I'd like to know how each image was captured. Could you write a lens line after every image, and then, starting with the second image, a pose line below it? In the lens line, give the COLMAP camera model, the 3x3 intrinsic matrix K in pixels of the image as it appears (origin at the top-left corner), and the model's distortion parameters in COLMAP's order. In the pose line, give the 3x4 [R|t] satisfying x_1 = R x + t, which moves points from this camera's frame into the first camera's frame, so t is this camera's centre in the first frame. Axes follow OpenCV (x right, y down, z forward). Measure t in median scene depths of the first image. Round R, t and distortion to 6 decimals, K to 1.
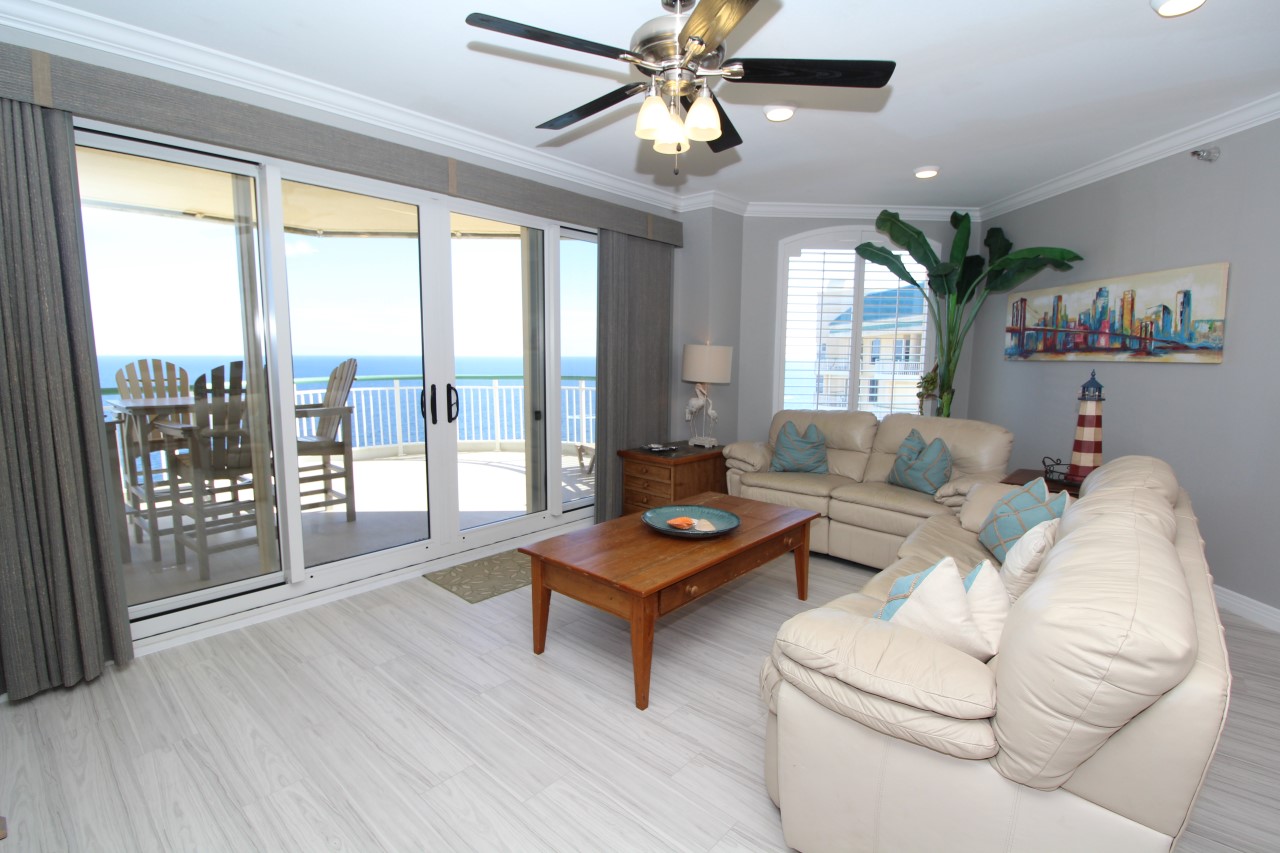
lens RADIAL K [[591.7, 0, 633.8], [0, 591.7, 426.9], [0, 0, 1]] dist [-0.001156, -0.013043]
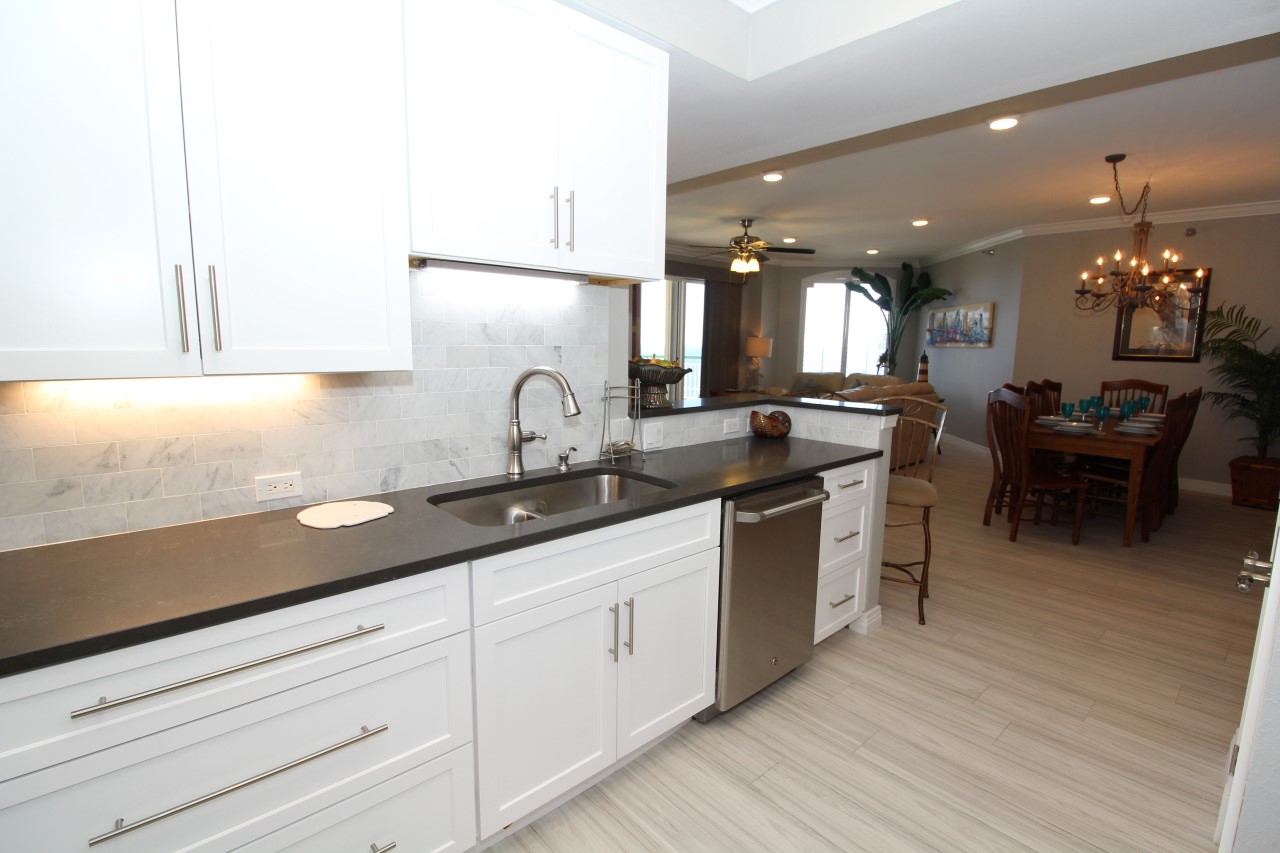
lens RADIAL K [[591.7, 0, 633.8], [0, 591.7, 426.9], [0, 0, 1]] dist [-0.001156, -0.013043]
pose [[0.994474, 0.024308, -0.102129, -0.088495], [-0.022363, 0.999547, 0.020148, 0.140833], [0.102573, -0.017752, 0.994567, -1.087950]]
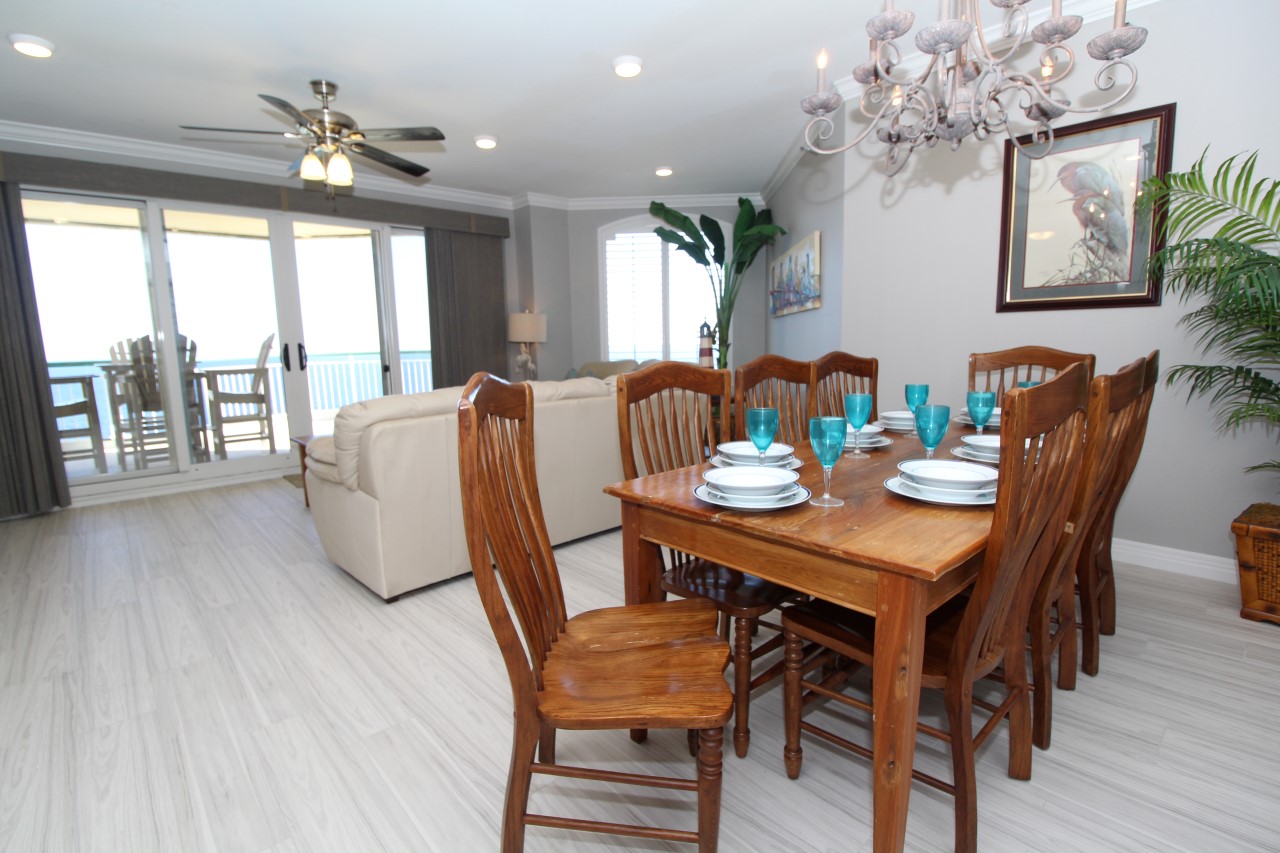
lens RADIAL K [[591.7, 0, 633.8], [0, 591.7, 426.9], [0, 0, 1]] dist [-0.001156, -0.013043]
pose [[0.995674, -0.014357, -0.091803, 0.548255], [0.016153, 0.999692, 0.018857, 0.103246], [0.091504, -0.020258, 0.995599, -0.308685]]
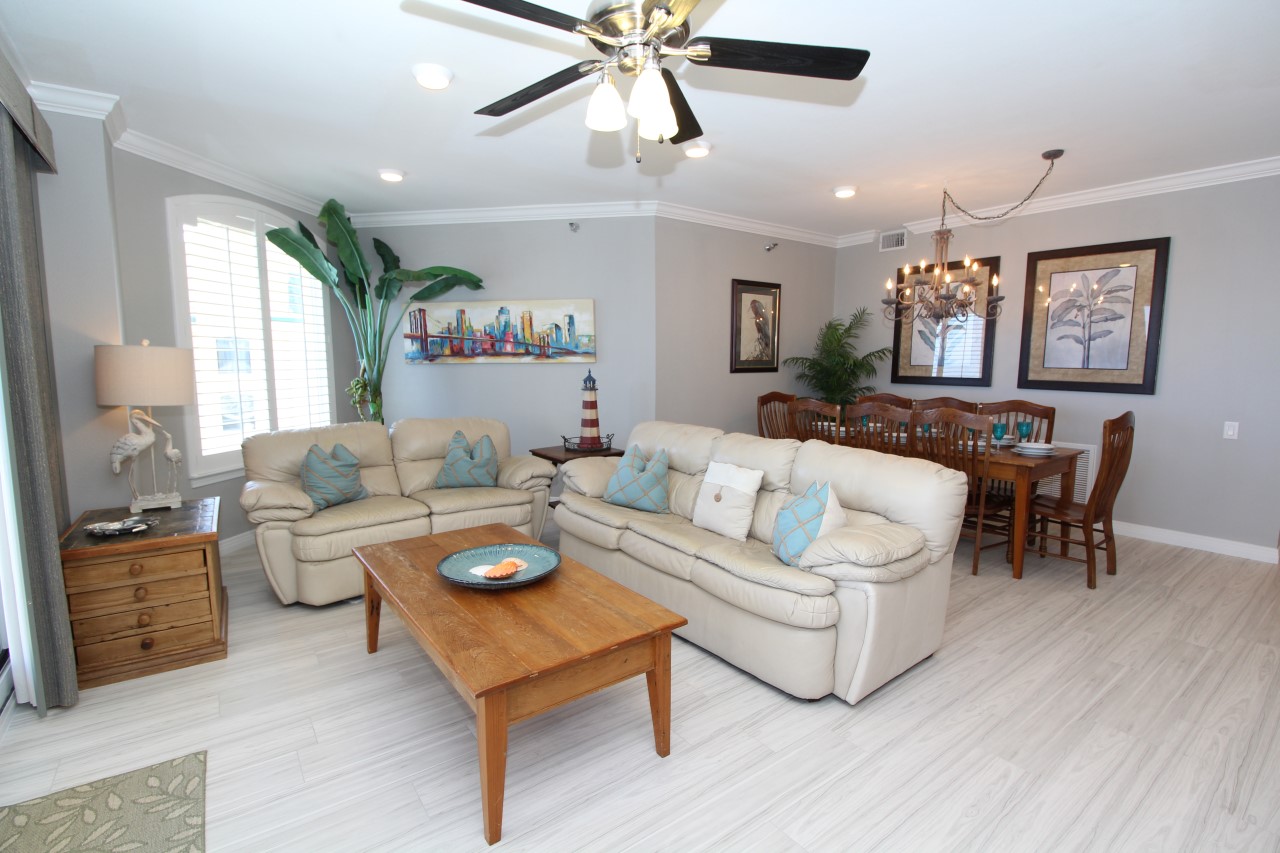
lens RADIAL K [[591.7, 0, 633.8], [0, 591.7, 426.9], [0, 0, 1]] dist [-0.001156, -0.013043]
pose [[0.210804, -0.117404, 0.970452, -0.435682], [0.123596, 0.987995, 0.092678, -0.056416], [-0.969683, 0.100407, 0.222784, 0.432412]]
